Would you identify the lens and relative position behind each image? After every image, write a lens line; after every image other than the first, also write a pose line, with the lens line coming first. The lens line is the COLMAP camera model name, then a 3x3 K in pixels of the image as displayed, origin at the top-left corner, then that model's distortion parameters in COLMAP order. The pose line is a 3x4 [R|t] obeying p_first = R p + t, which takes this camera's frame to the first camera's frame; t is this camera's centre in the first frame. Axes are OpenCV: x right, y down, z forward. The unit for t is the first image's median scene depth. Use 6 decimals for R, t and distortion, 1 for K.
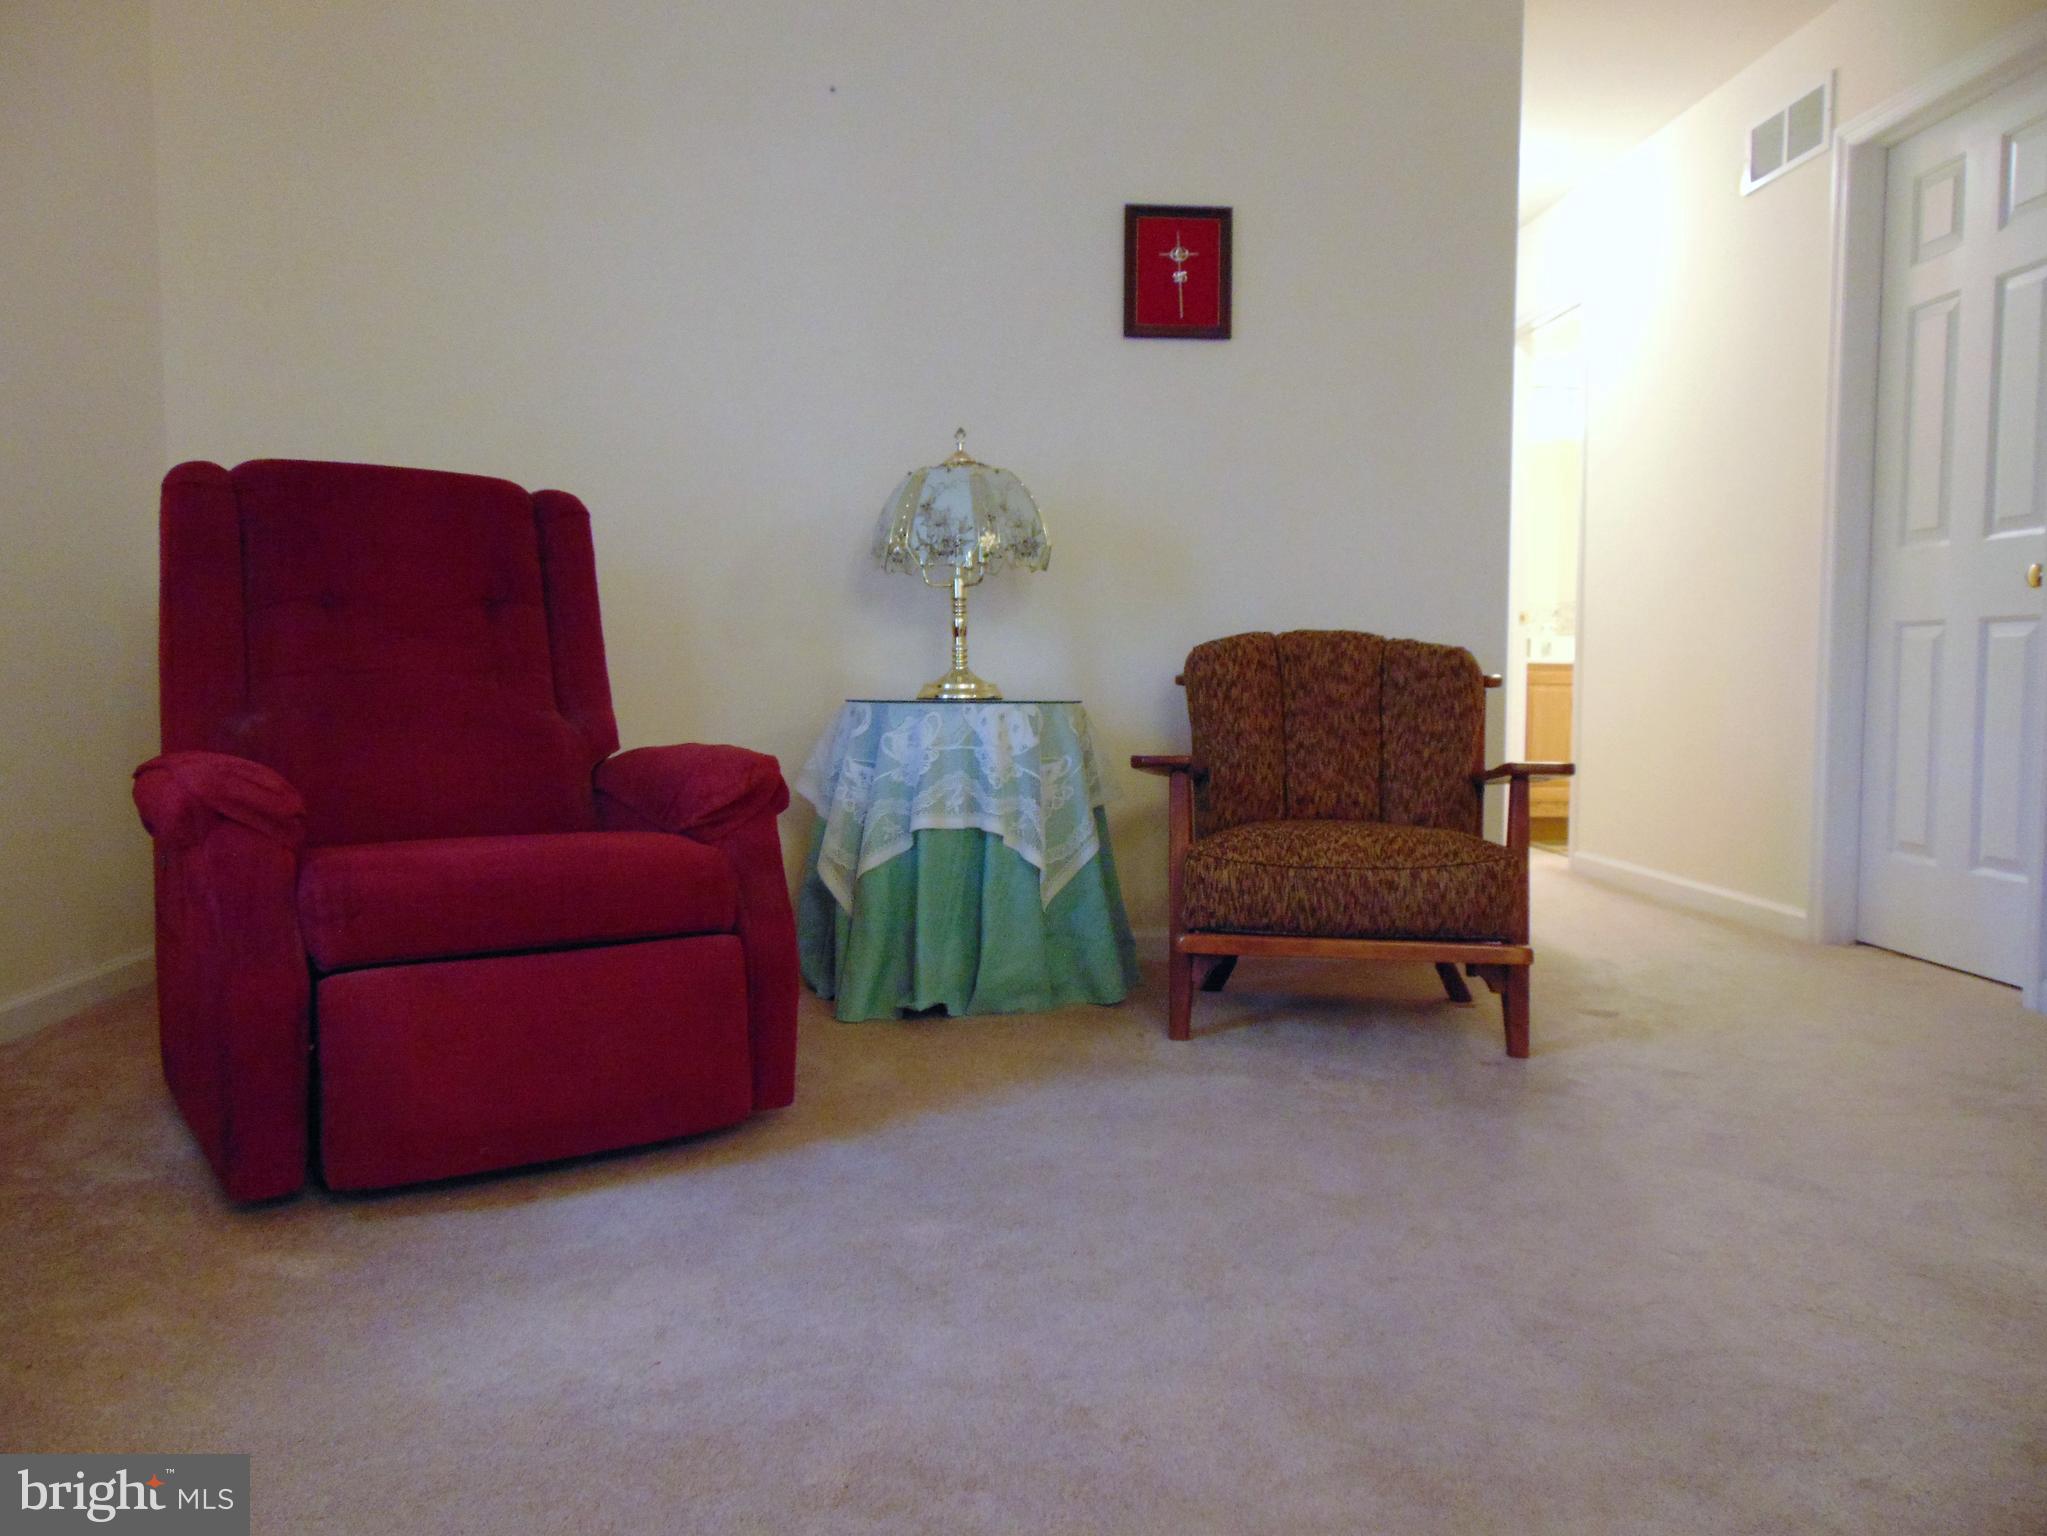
lens RADIAL K [[1526.2, 0, 1023.9], [0, 1526.2, 764.9], [0, 0, 1]] dist [-0.029005, 0.018528]
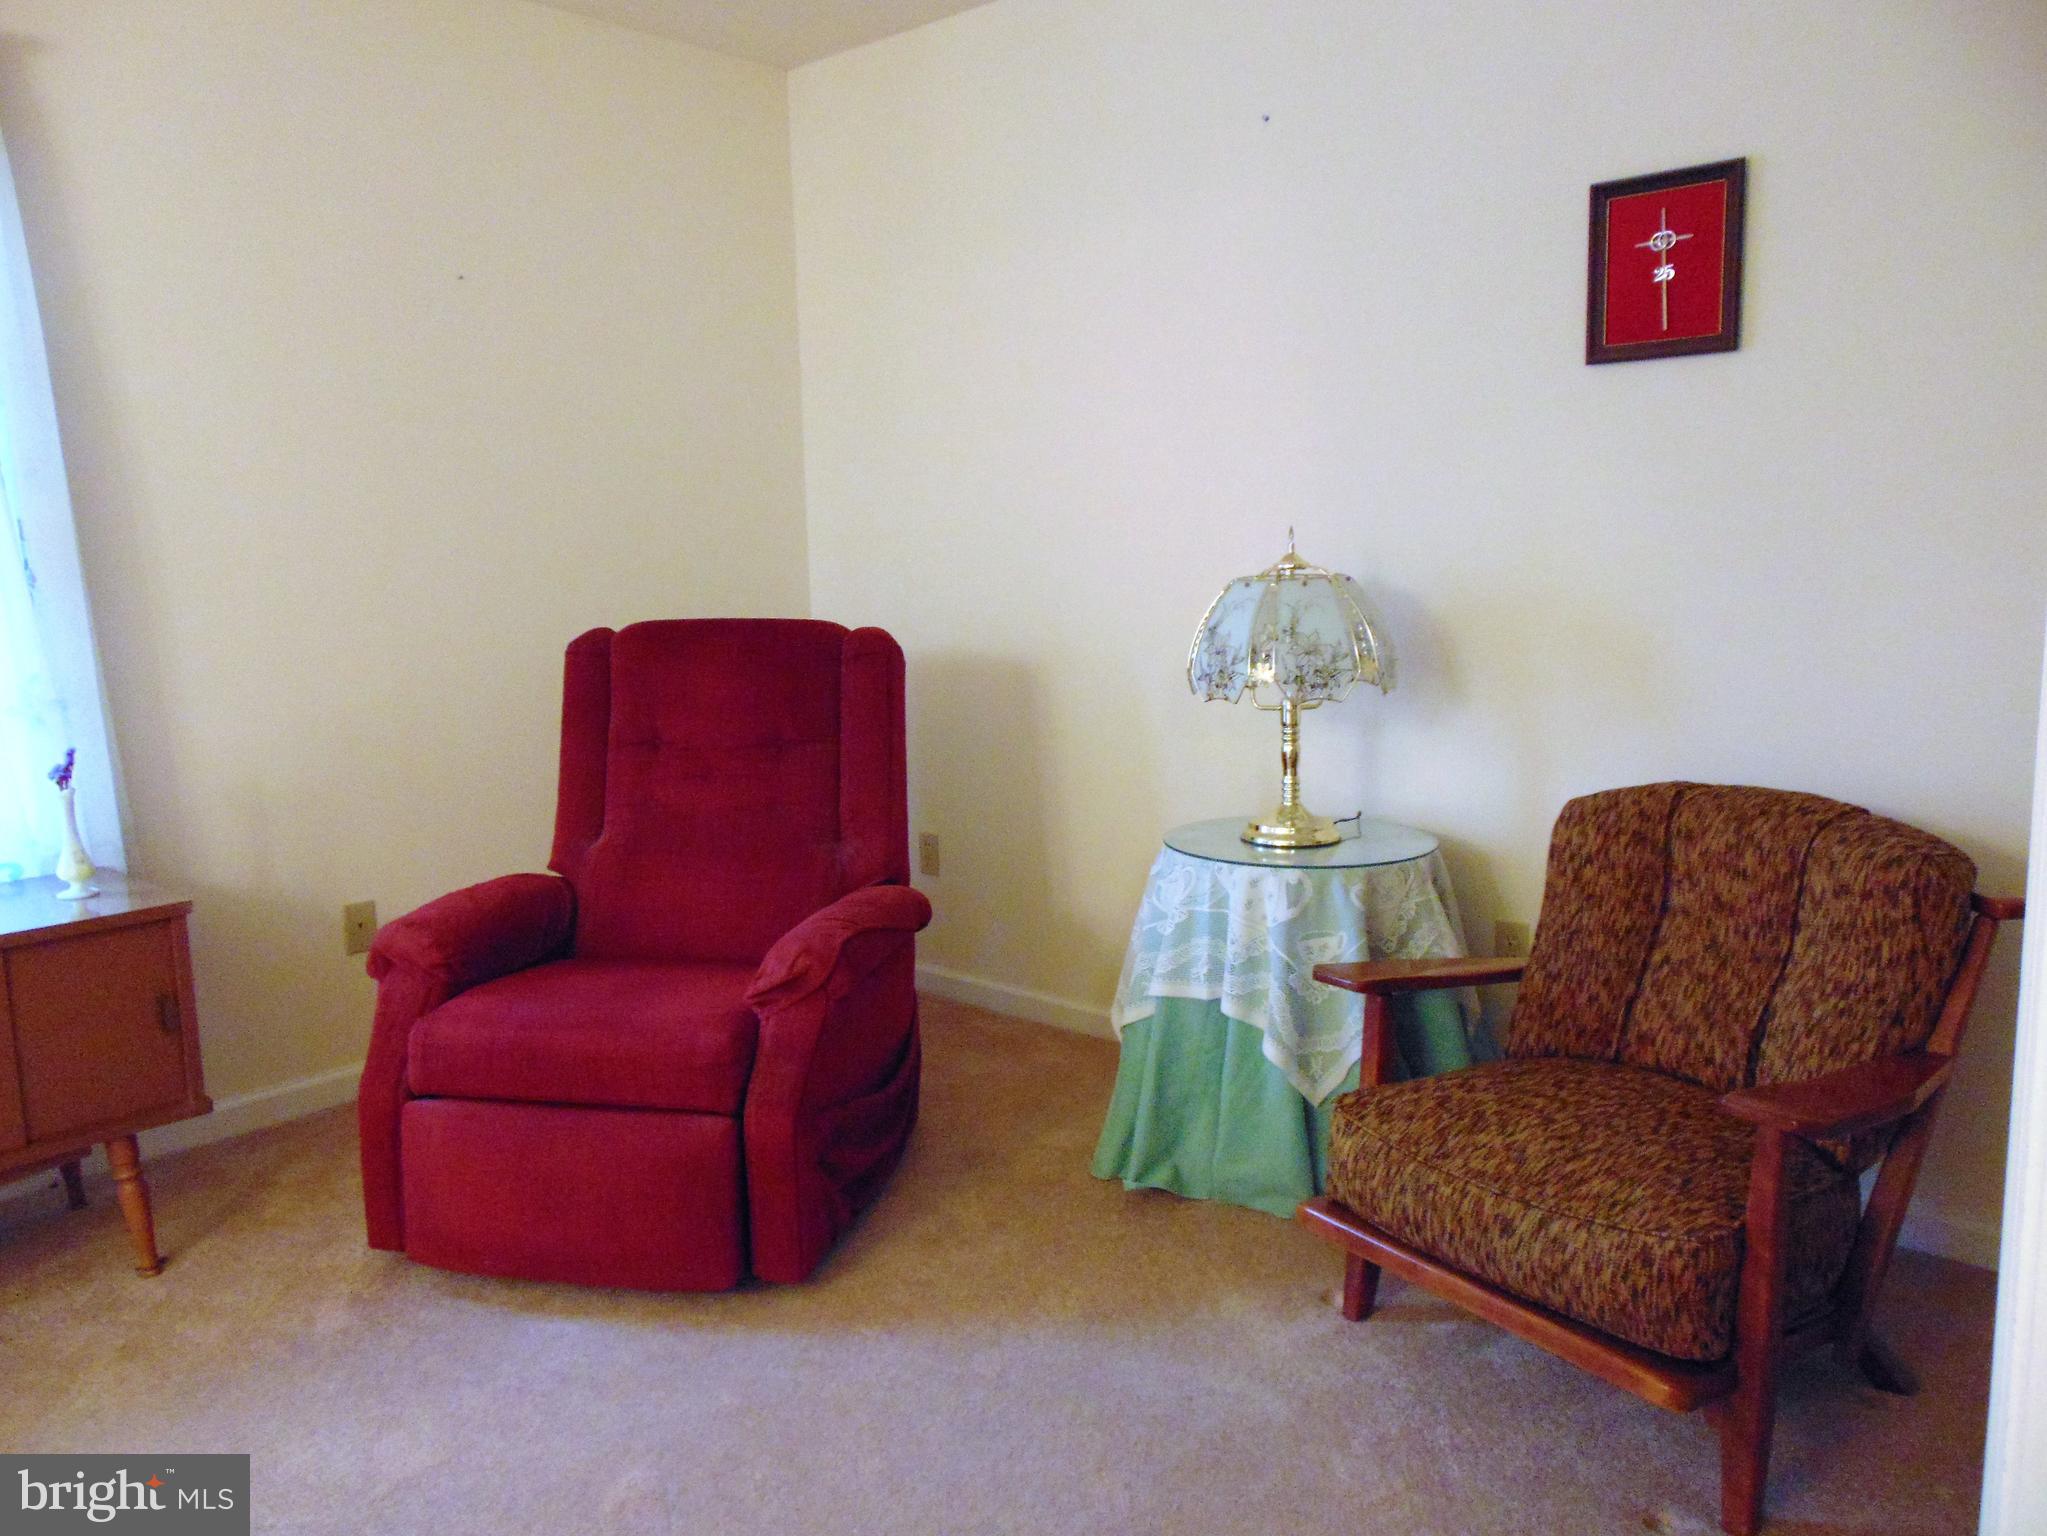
lens RADIAL K [[1526.2, 0, 1022.7], [0, 1526.2, 767.6], [0, 0, 1]] dist [-0.029005, 0.018528]
pose [[0.681288, 0.087658, -0.726748, 0.492660], [-0.018262, 0.994531, 0.102837, -0.172579], [0.731788, -0.056789, 0.679162, 0.302307]]
